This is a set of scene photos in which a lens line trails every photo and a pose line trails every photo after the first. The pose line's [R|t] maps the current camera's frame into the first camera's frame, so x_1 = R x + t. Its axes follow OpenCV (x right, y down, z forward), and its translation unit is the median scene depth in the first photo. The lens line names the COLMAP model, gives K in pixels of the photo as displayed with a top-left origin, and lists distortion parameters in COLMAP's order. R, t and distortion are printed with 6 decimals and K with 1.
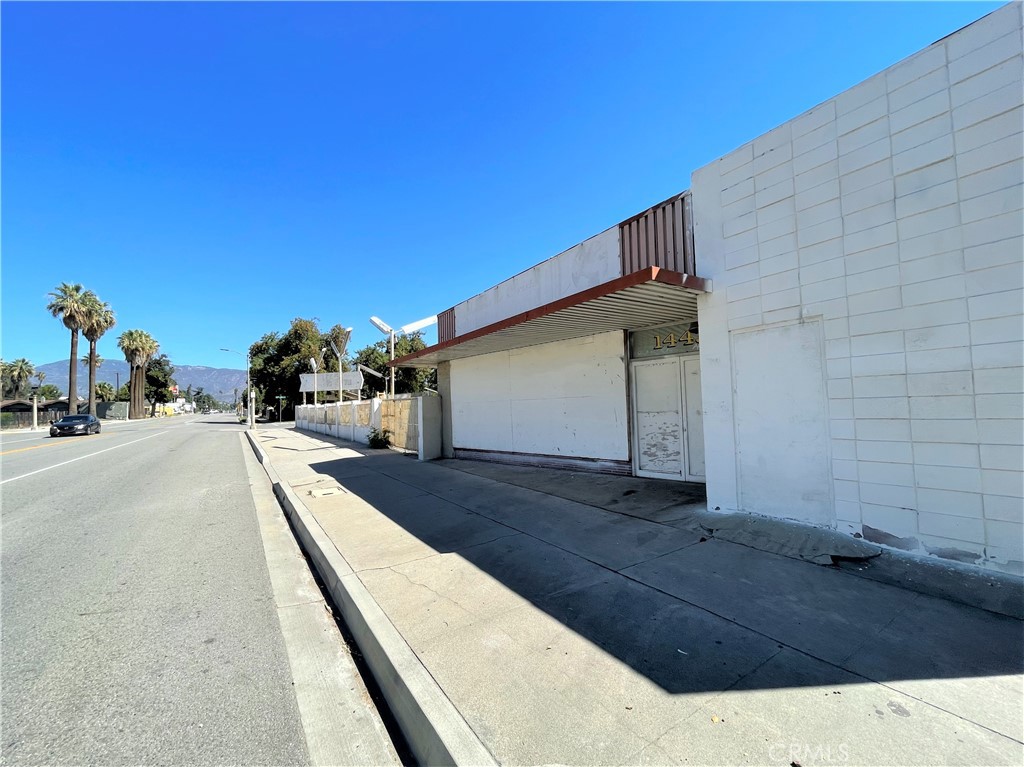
lens RADIAL K [[413.8, 0, 520.0], [0, 413.8, 388.5], [0, 0, 1]] dist [-0.000034, -0.000180]
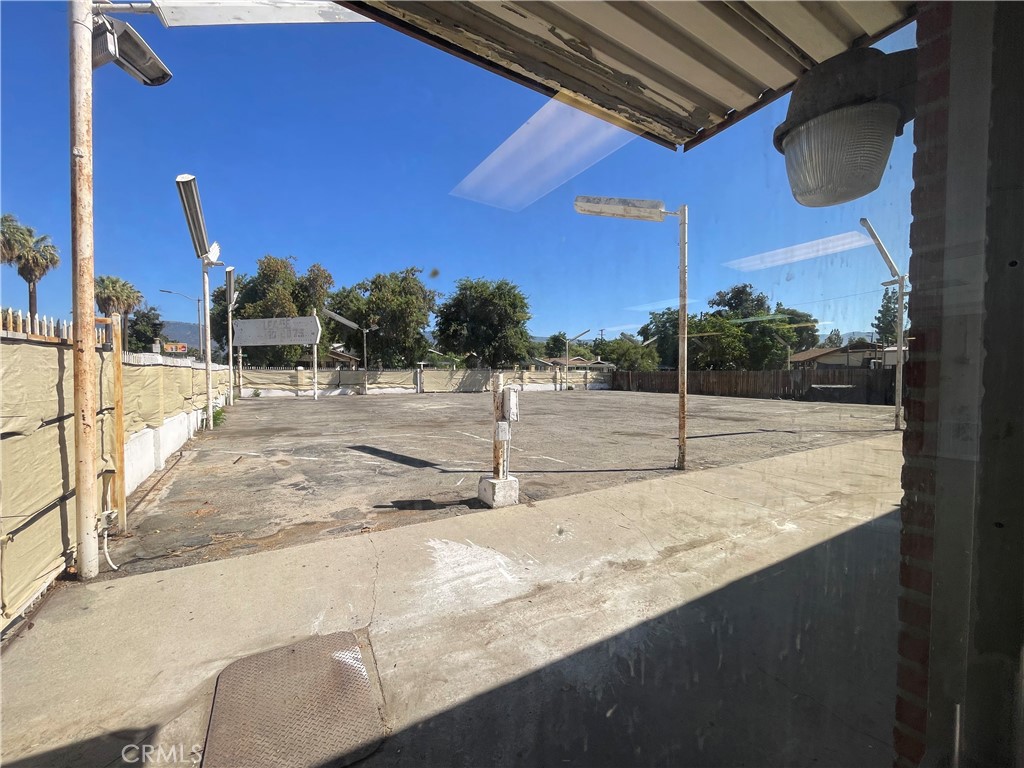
lens RADIAL K [[416.0, 0, 505.8], [0, 416.0, 389.3], [0, 0, 1]] dist [0.002367, -0.000404]
pose [[0.997980, 0.030719, -0.055617, -0.029403], [-0.026091, 0.996282, 0.082107, 0.006332], [0.057932, -0.080490, 0.995070, 0.207382]]
